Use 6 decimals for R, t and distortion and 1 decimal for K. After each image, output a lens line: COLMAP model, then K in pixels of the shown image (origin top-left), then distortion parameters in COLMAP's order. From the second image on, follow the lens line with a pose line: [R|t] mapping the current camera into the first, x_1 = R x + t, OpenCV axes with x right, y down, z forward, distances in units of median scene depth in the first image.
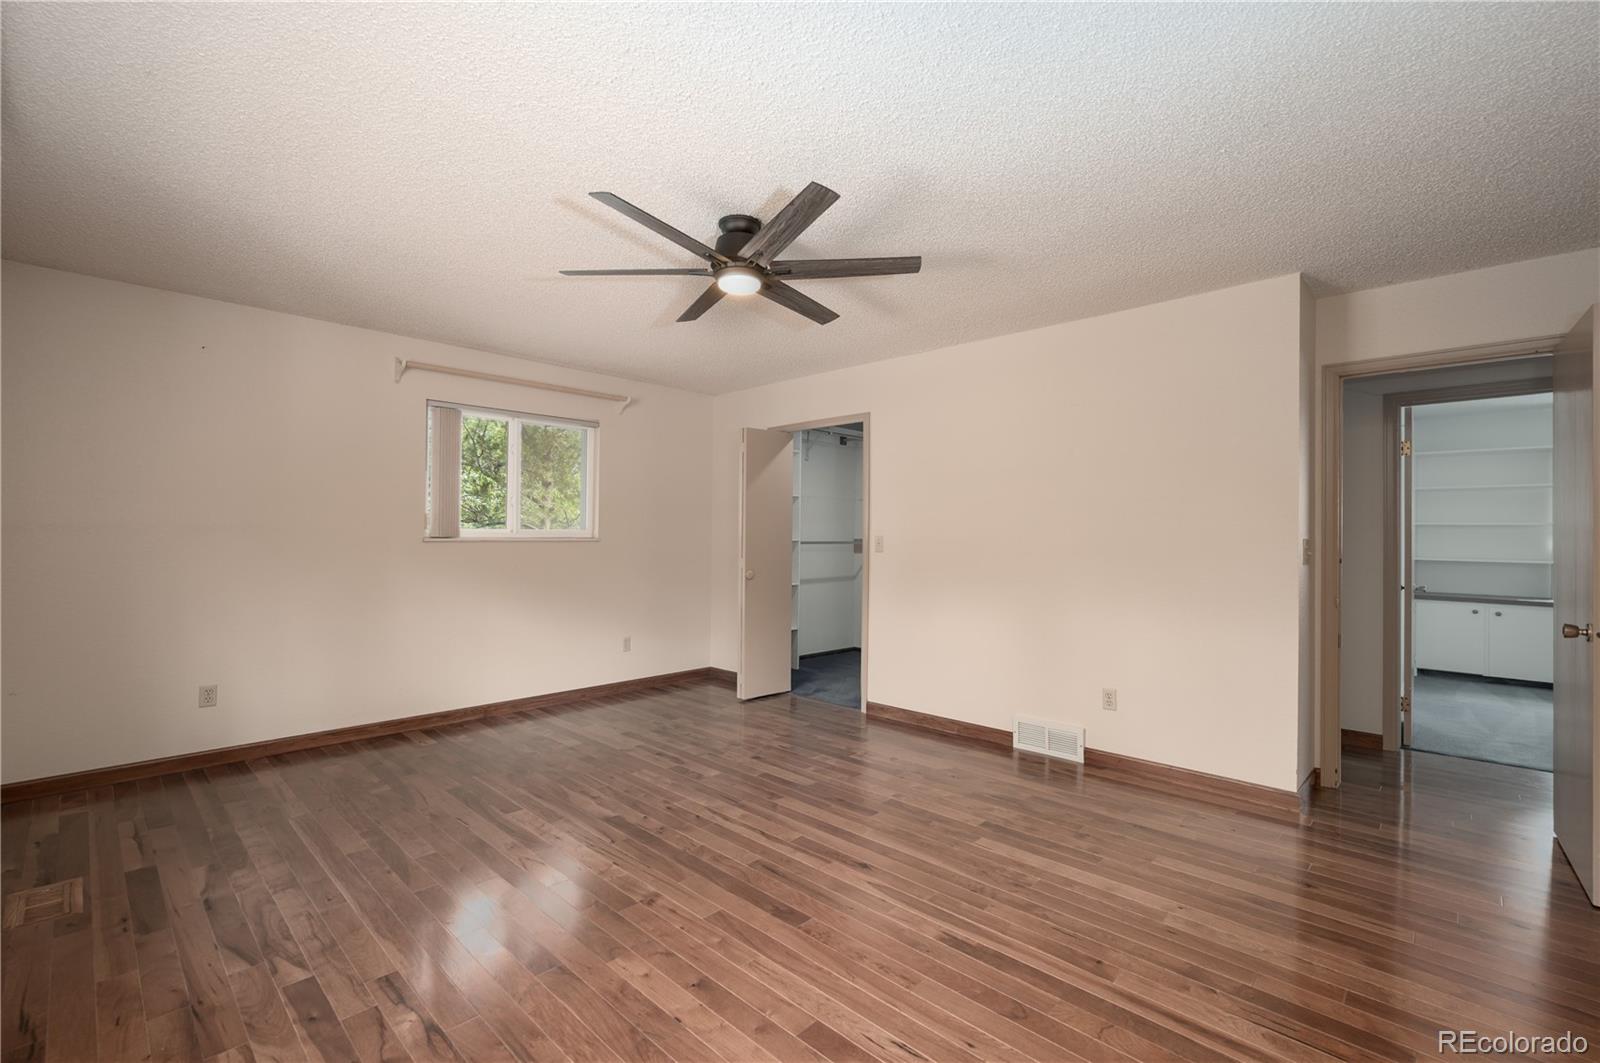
lens RADIAL K [[698.4, 0, 798.3], [0, 698.4, 526.1], [0, 0, 1]] dist [-0.000178, -0.000004]
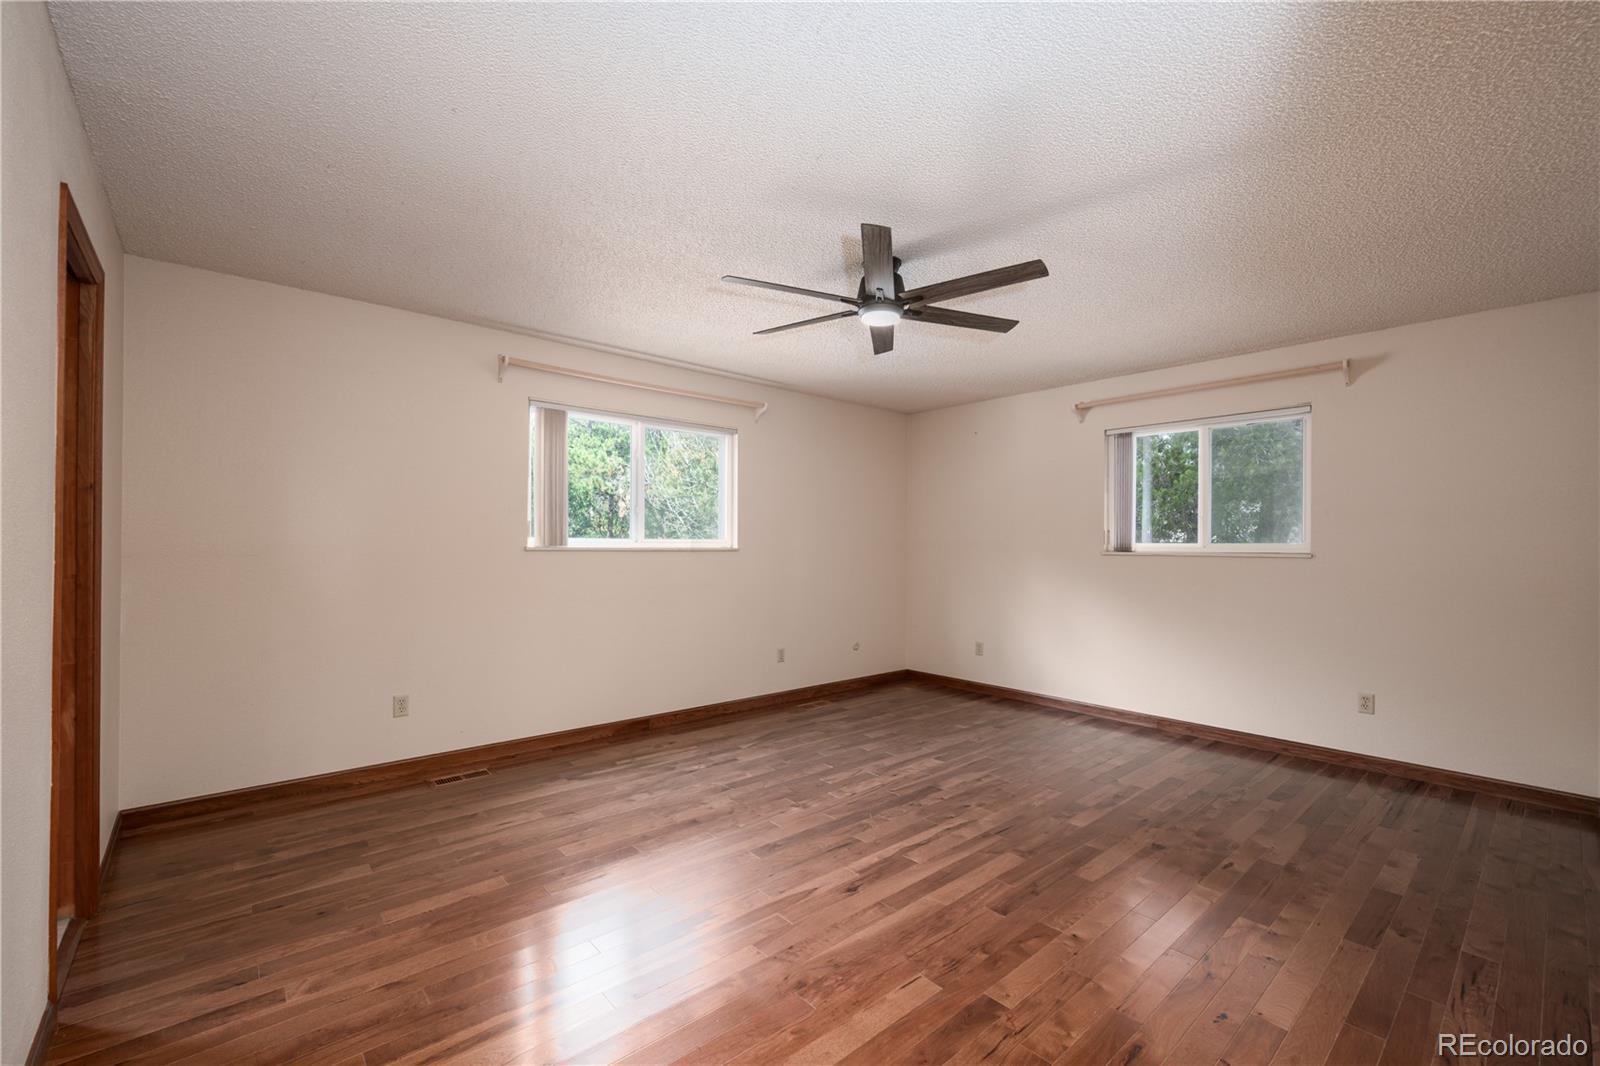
lens RADIAL K [[663.7, 0, 798.1], [0, 663.7, 546.8], [0, 0, 1]] dist [0.001876, -0.000043]
pose [[-0.089209, -0.005730, -0.995996, 0.842893], [0.007390, 0.999952, -0.006415, 0.015587], [0.995986, -0.007933, -0.089162, 0.839831]]
